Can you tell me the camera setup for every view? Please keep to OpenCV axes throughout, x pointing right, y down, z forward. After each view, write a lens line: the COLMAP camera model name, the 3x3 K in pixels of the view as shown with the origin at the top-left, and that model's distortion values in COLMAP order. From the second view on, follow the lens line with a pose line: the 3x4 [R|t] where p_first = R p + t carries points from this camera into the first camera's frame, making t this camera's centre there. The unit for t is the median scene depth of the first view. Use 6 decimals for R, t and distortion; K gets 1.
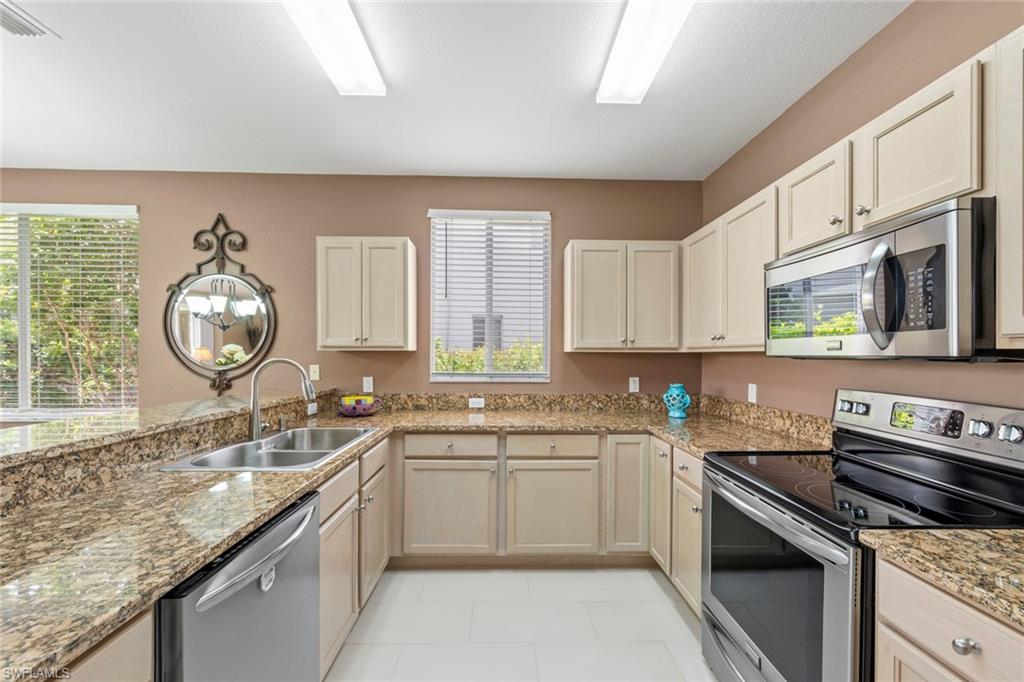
lens RADIAL K [[402.7, 0, 509.4], [0, 402.7, 356.4], [0, 0, 1]] dist [0.004800, -0.002607]
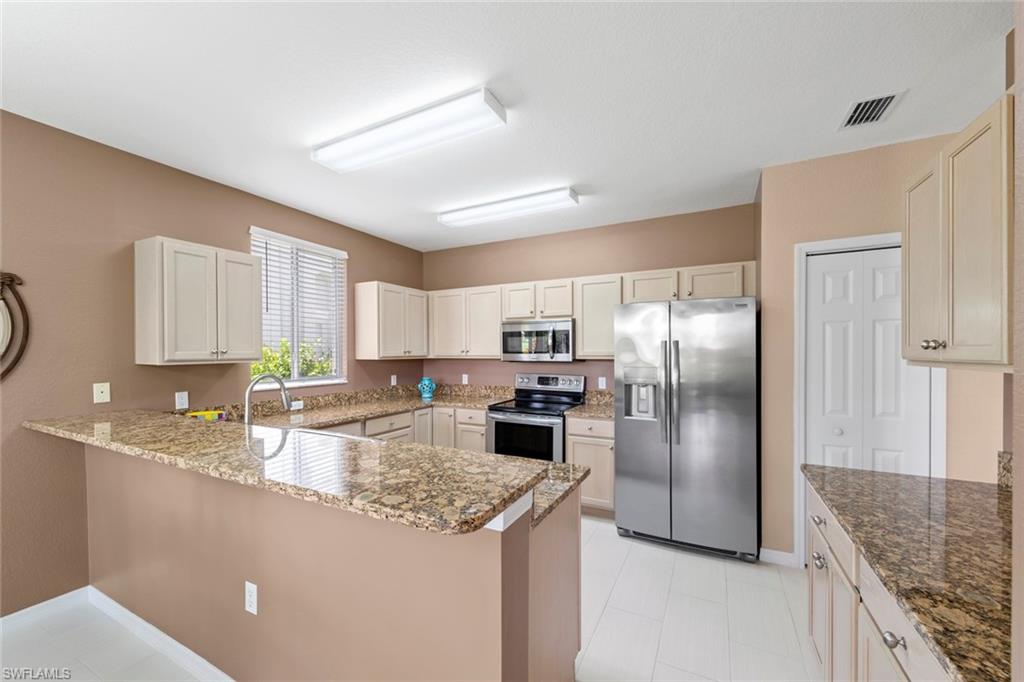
lens RADIAL K [[402.7, 0, 507.5], [0, 402.7, 352.0], [0, 0, 1]] dist [0.004800, -0.002607]
pose [[0.476756, -0.009705, 0.878982, -0.899777], [0.011534, 0.999922, 0.004784, -0.040328], [-0.878960, 0.007857, 0.476831, -0.087975]]
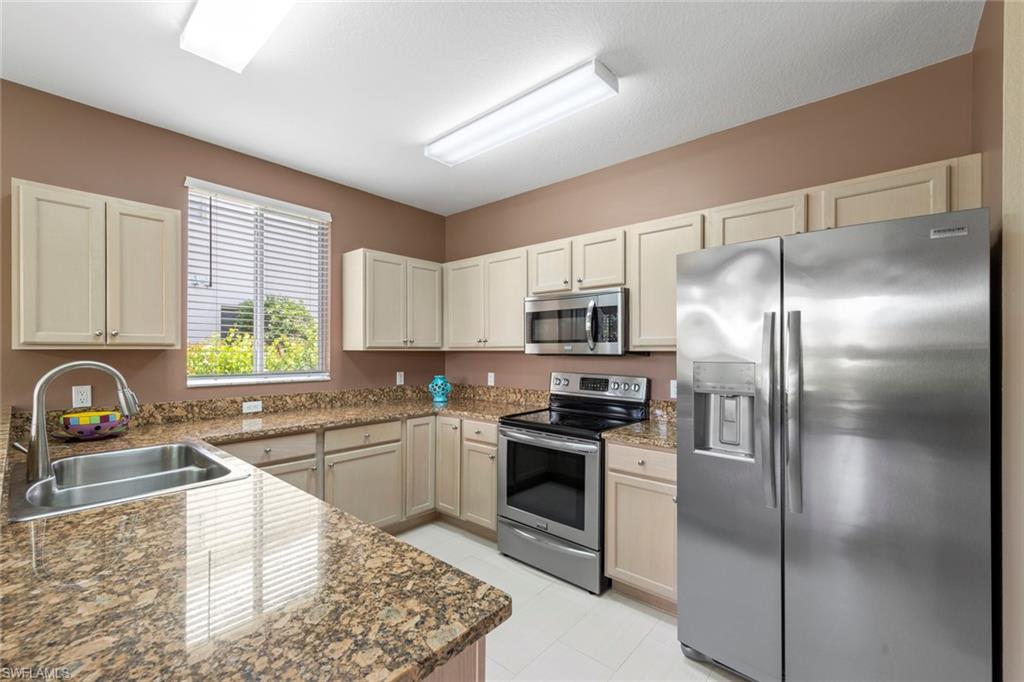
lens RADIAL K [[436.5, 0, 506.9], [0, 436.5, 349.9], [0, 0, 1]] dist [0.009047, -0.001727]
pose [[0.679042, -0.002885, 0.734094, -0.461333], [0.004971, 0.999987, -0.000669, -0.009844], [-0.734082, 0.004103, 0.679048, -0.092653]]
